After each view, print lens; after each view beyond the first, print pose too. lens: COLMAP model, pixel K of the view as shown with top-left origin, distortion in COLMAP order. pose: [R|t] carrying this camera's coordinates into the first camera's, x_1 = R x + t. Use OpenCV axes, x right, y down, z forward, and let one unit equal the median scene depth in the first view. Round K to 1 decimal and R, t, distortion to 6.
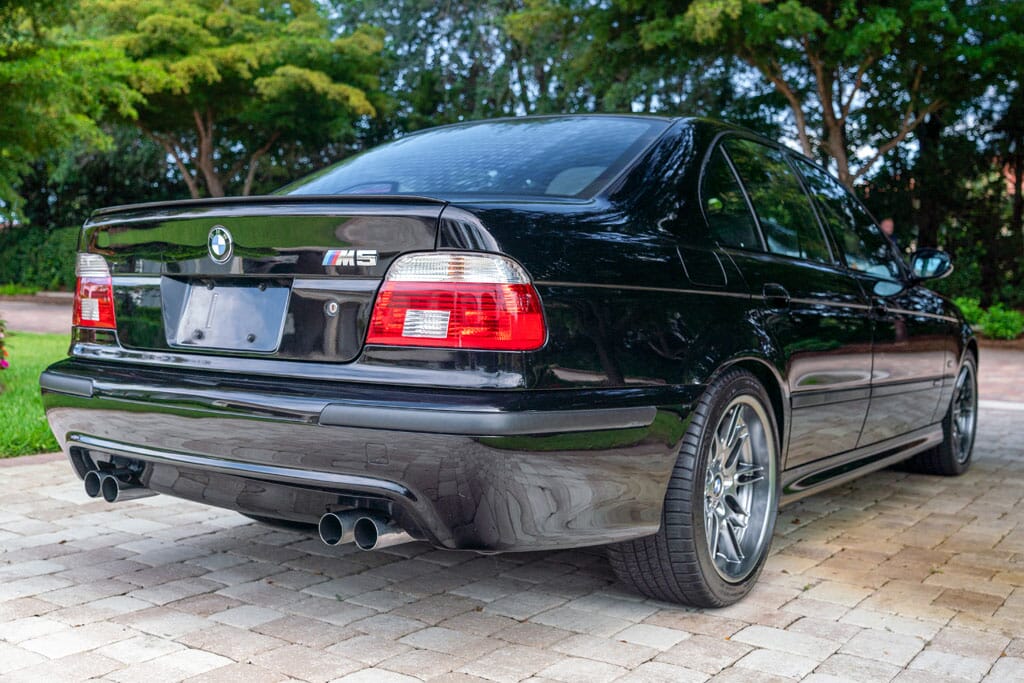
lens RADIAL K [[683.2, 0, 511.7], [0, 683.2, 348.1], [0, 0, 1]] dist [0.000658, 0.000084]
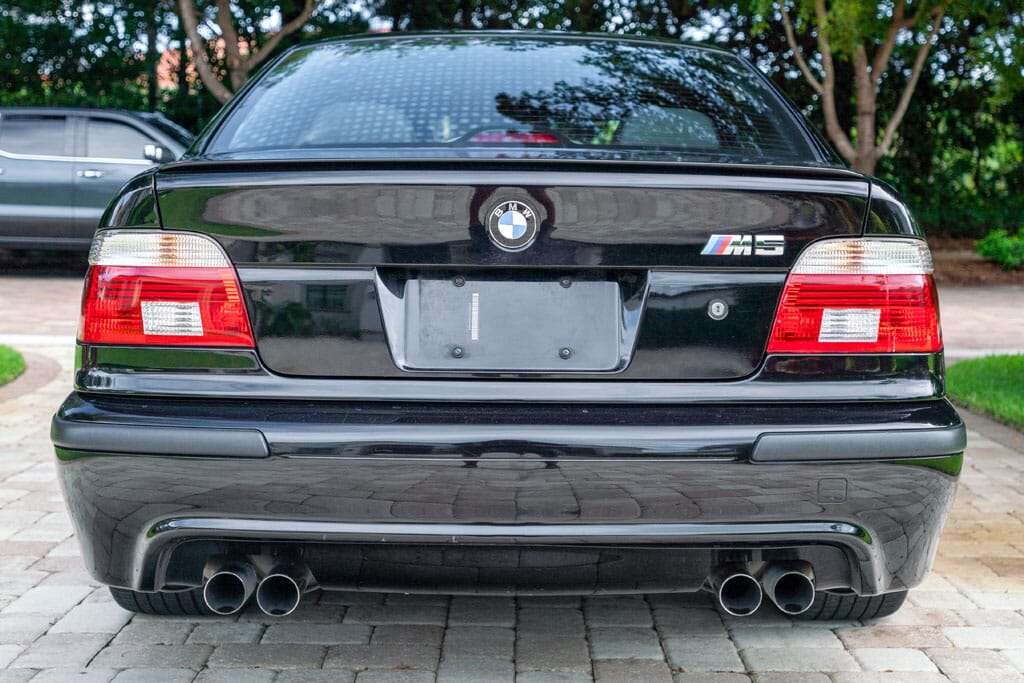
lens RADIAL K [[784.7, 0, 512.1], [0, 784.7, 333.6], [0, 0, 1]] dist [0.011380, 0.001814]
pose [[0.923425, -0.040768, 0.381608, -0.815043], [0.044740, 0.998997, -0.001539, -0.041192], [-0.381163, 0.018495, 0.924323, 0.273276]]
